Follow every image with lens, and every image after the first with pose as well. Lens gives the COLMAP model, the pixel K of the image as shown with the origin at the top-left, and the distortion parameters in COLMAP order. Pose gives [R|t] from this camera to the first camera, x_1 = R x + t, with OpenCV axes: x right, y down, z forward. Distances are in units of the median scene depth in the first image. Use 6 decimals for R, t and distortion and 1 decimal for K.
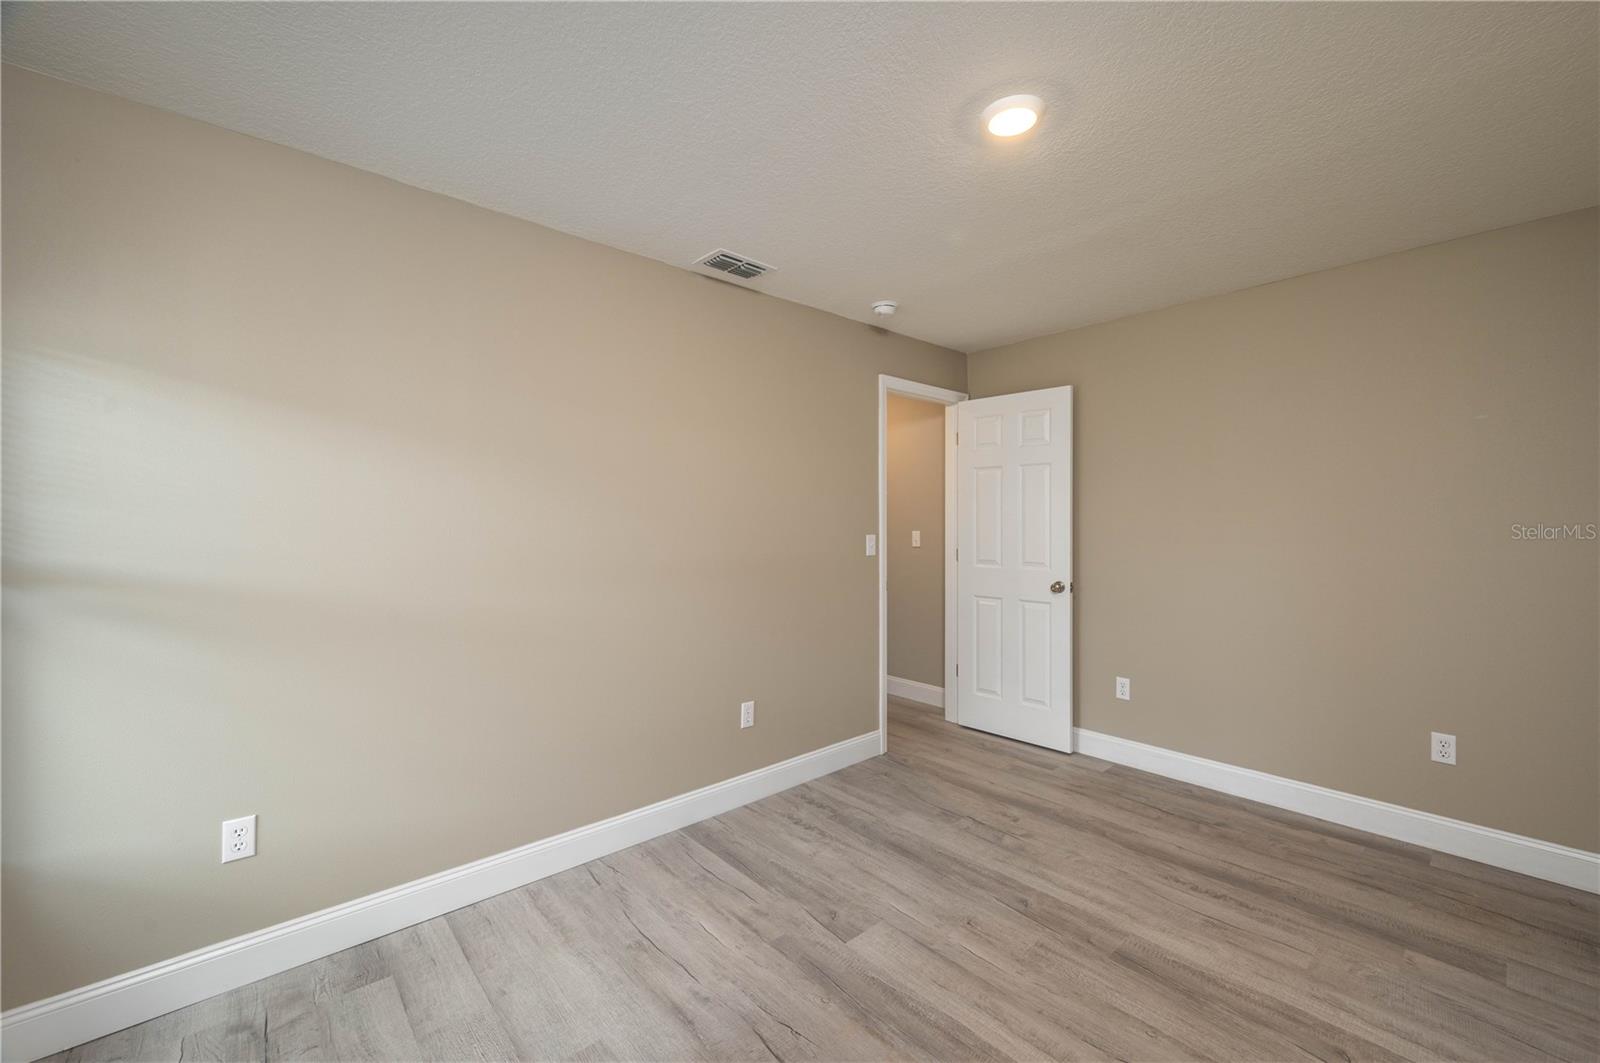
lens RADIAL K [[641.4, 0, 800.4], [0, 641.4, 526.0], [0, 0, 1]] dist [-0.002758, -0.000021]
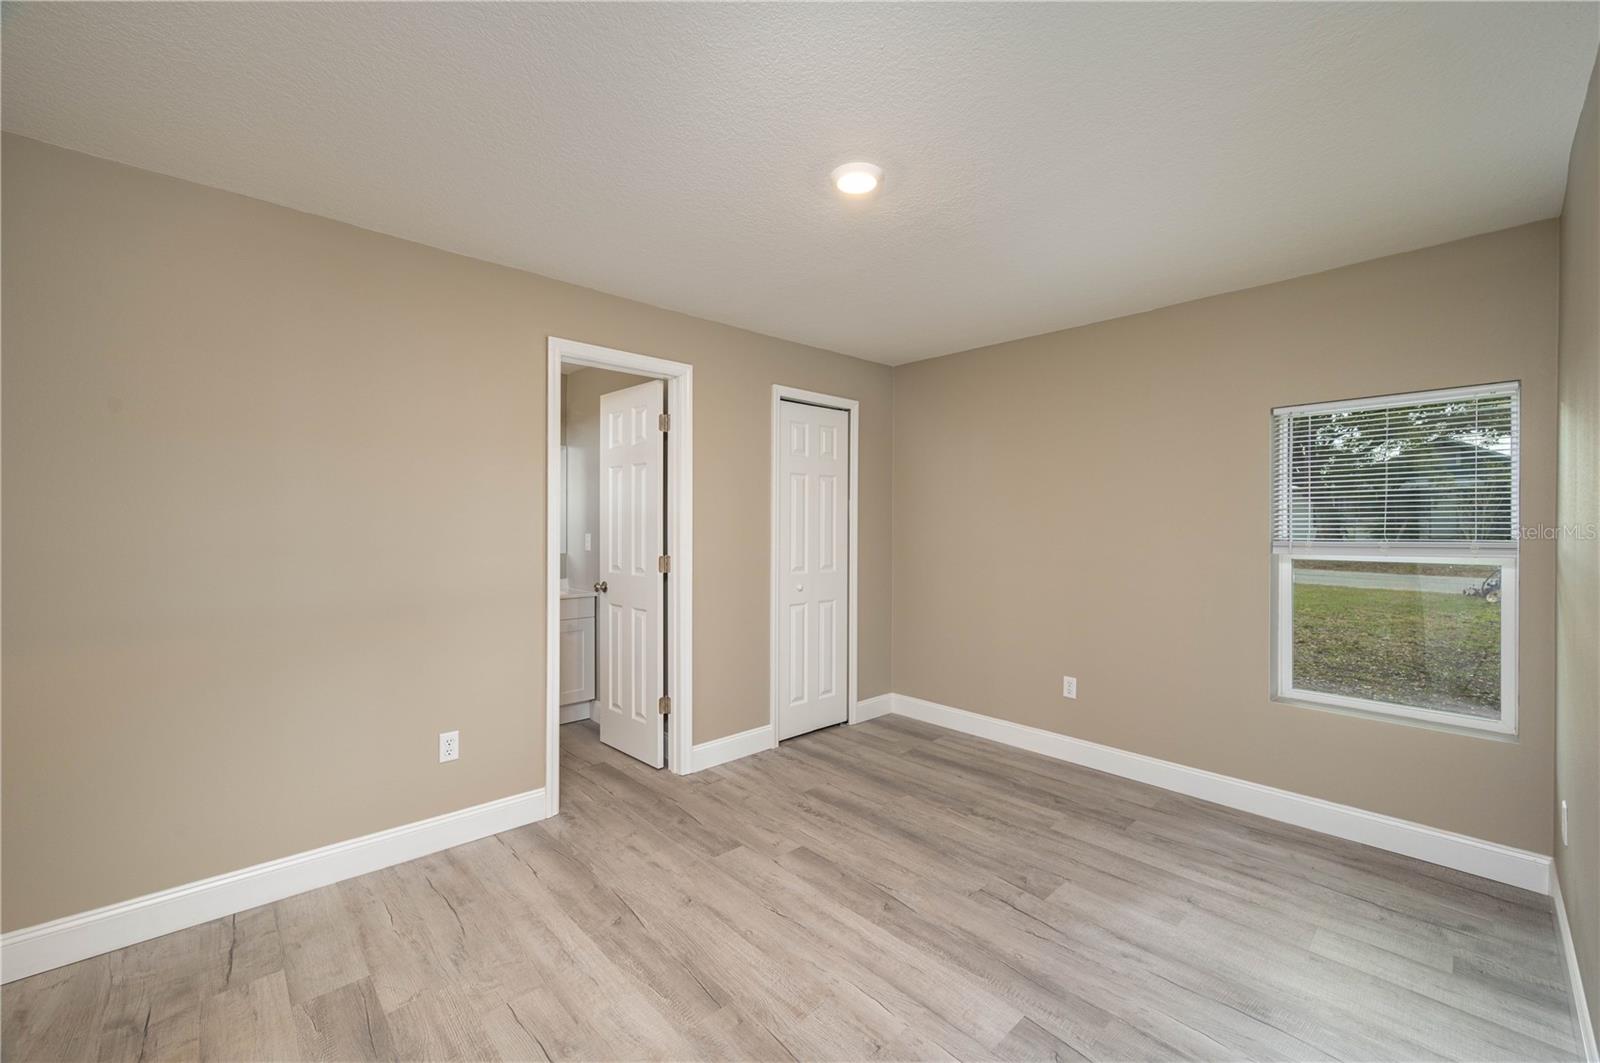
lens RADIAL K [[641.4, 0, 799.7], [0, 641.4, 527.6], [0, 0, 1]] dist [-0.002758, -0.000021]
pose [[-0.999464, -0.002391, -0.032651, 0.427188], [-0.002758, 0.999934, 0.011196, -0.014389], [0.032622, 0.011280, -0.999404, 1.956489]]
